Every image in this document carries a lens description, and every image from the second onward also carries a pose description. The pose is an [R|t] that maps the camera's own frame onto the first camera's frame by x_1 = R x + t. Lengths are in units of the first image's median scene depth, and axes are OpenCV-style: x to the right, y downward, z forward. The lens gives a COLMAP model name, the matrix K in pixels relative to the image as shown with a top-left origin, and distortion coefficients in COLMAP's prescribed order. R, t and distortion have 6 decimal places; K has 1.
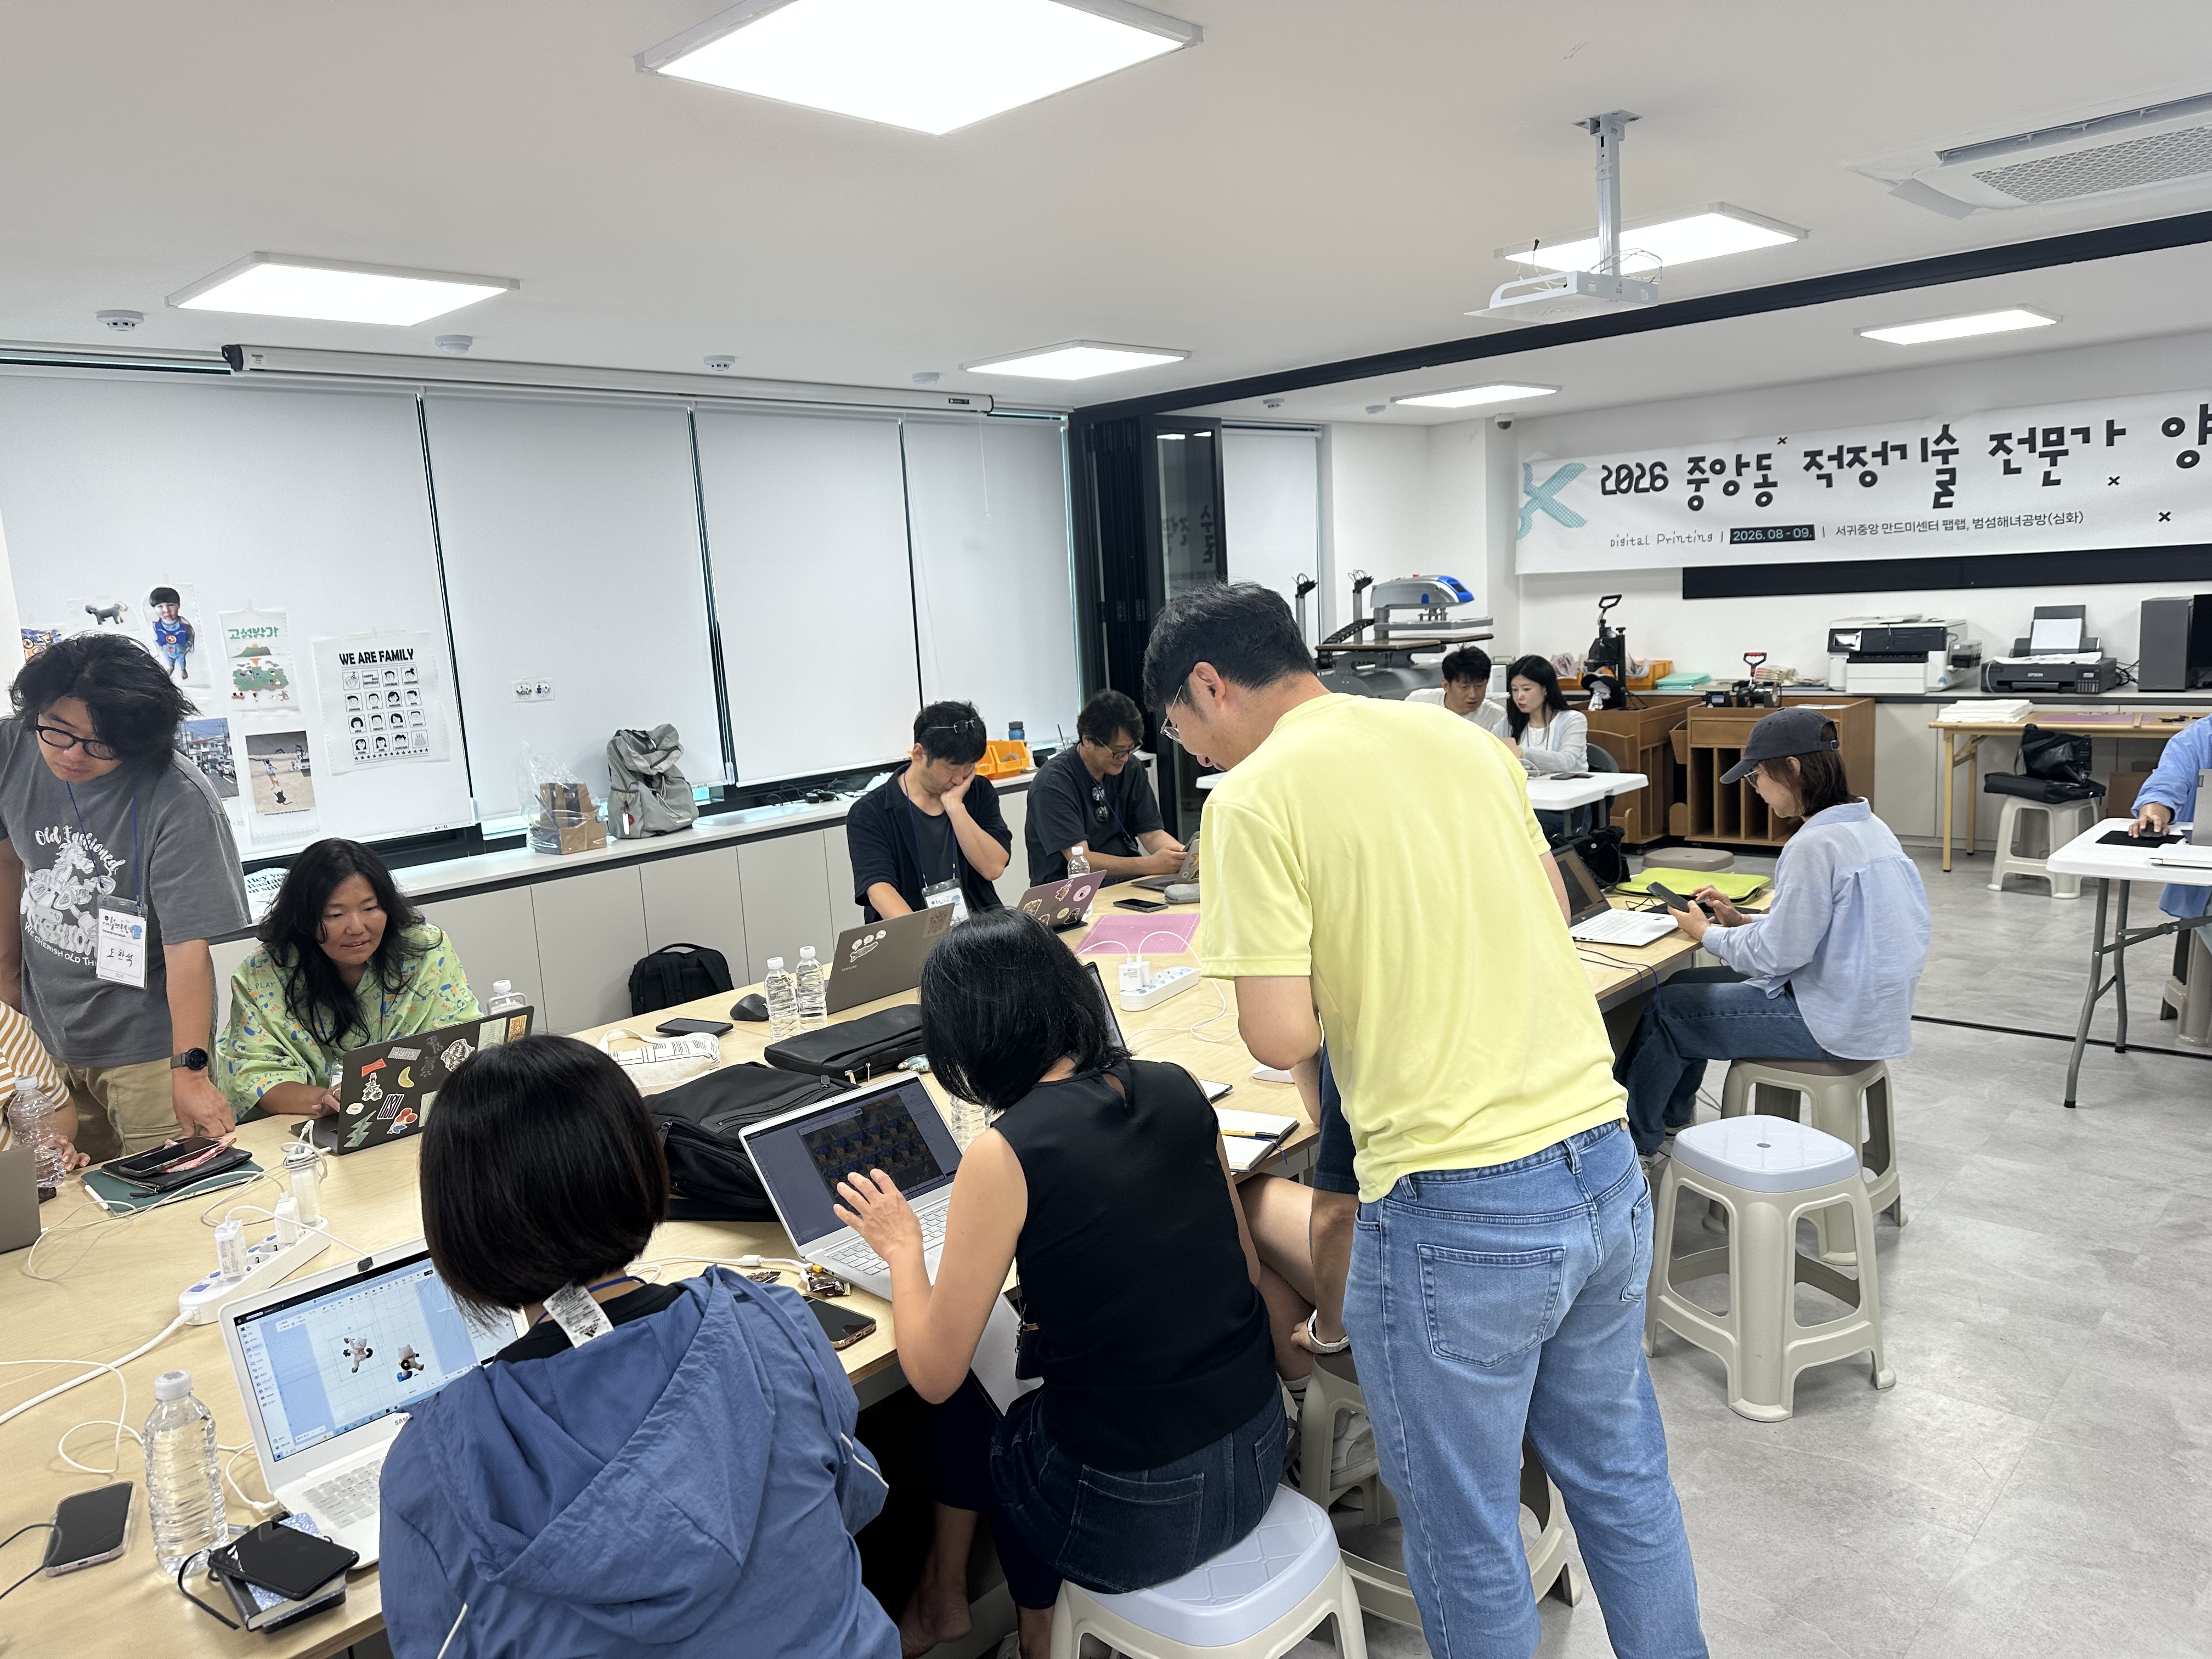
lens RADIAL K [[1555.7, 0, 1106.0], [0, 1555.7, 829.5], [0, 0, 1]] dist [0.107257, -0.112850]
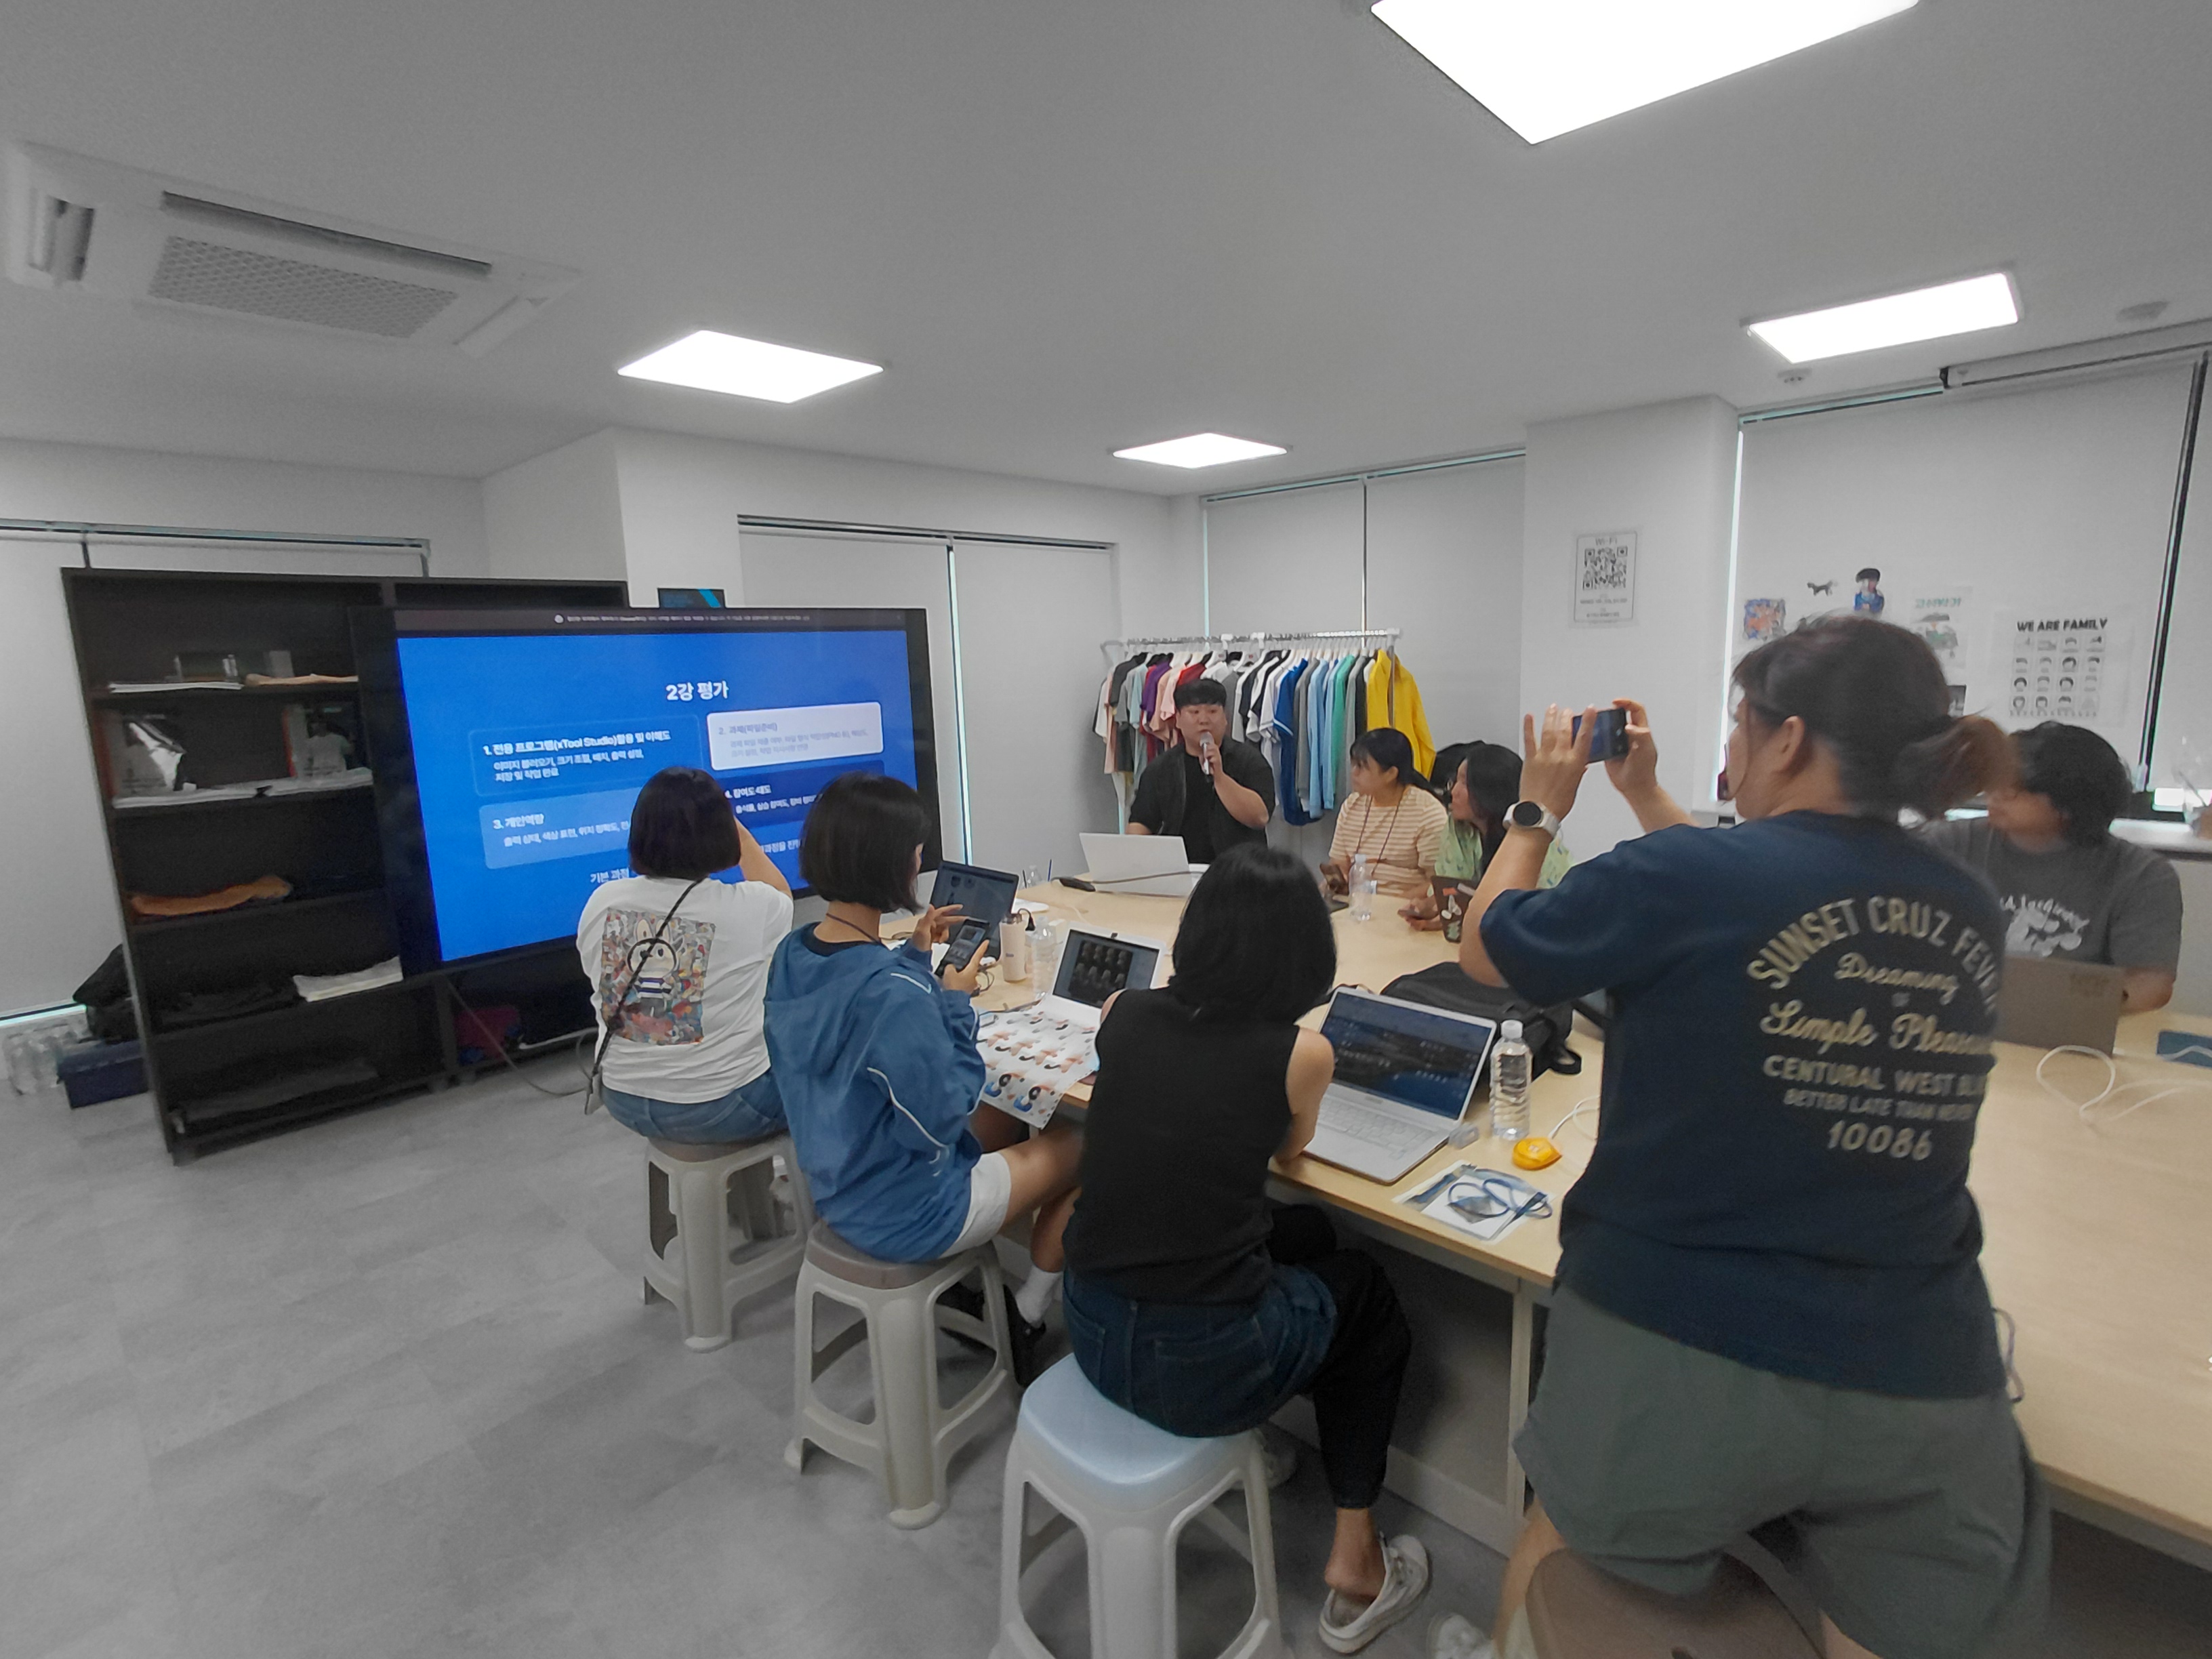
lens RADIAL K [[1036.9, 0, 1159.2], [0, 1036.9, 808.8], [0, 0, 1]] dist [0.012360, -0.000613]
pose [[0.031946, 0.216526, -0.975754, 0.239992], [-0.129186, 0.968958, 0.210788, -0.052083], [0.991106, 0.119320, 0.058926, 0.314603]]
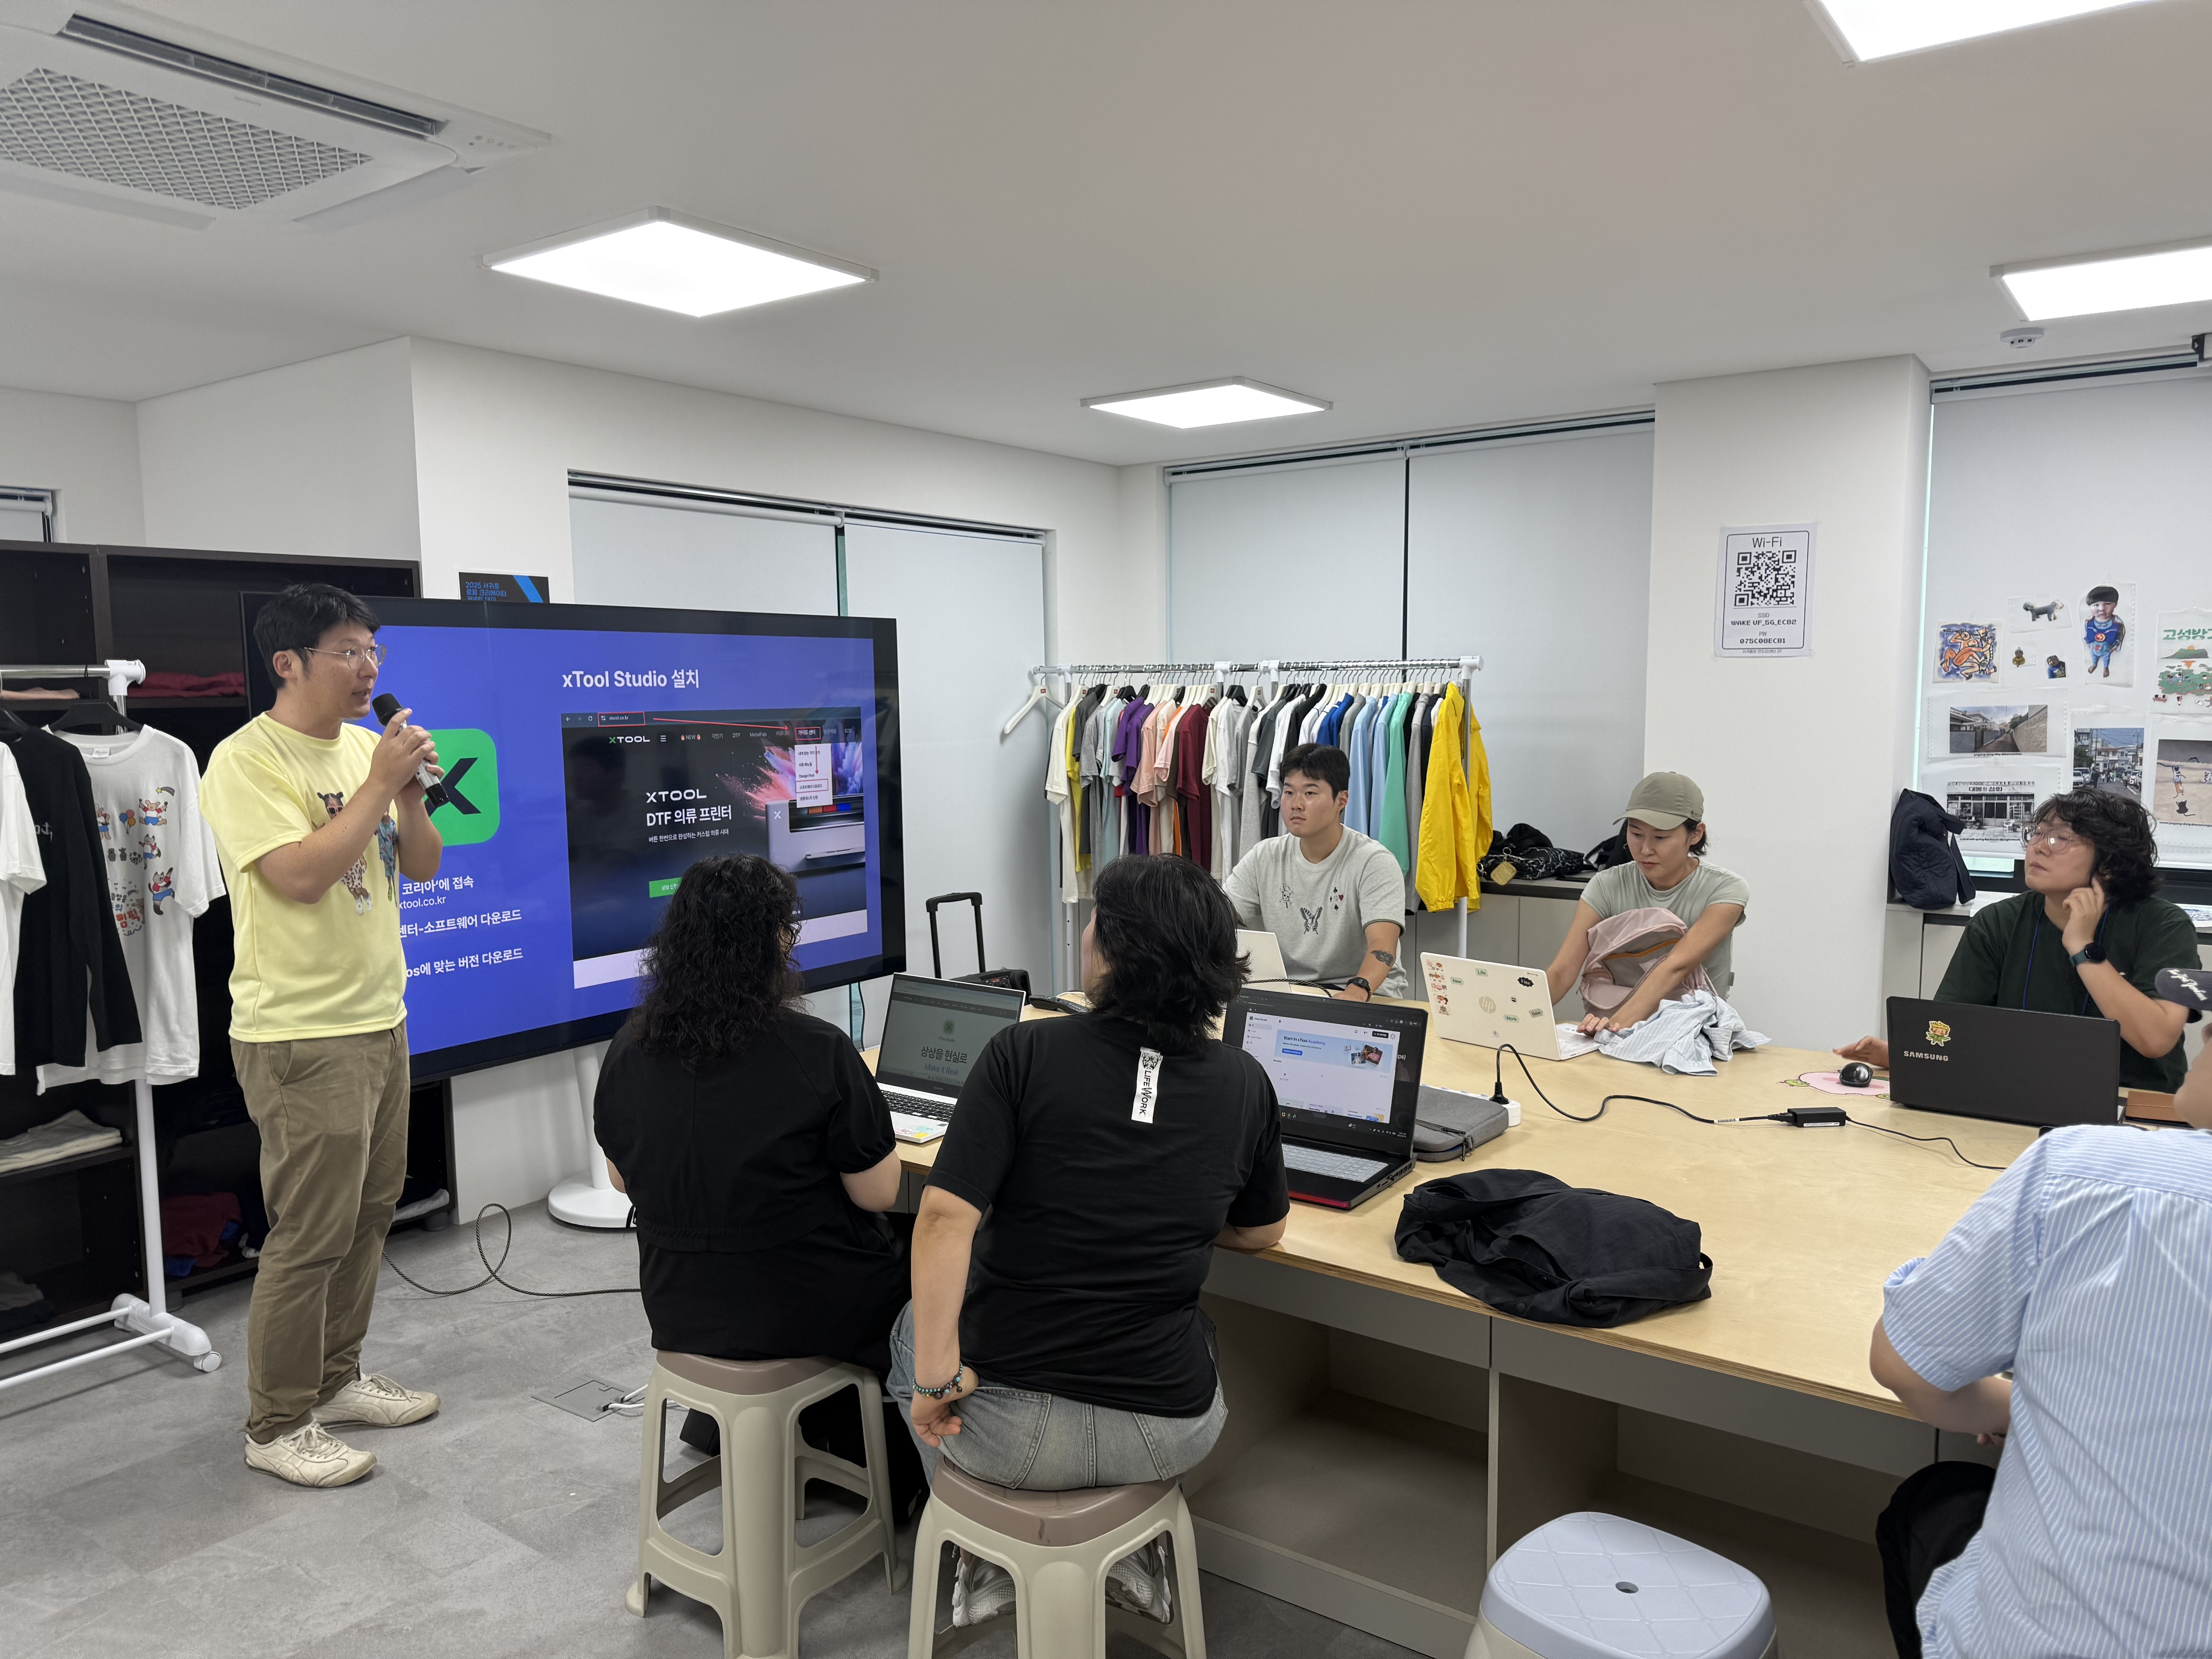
lens RADIAL K [[1548.8, 0, 1106.7], [0, 1548.8, 859.3], [0, 0, 1]] dist [0.047945, -0.058296]
pose [[0.131995, 0.172370, -0.976148, 0.274687], [-0.151544, 0.976698, 0.151975, -0.030237], [0.979598, 0.127869, 0.155041, 0.199680]]
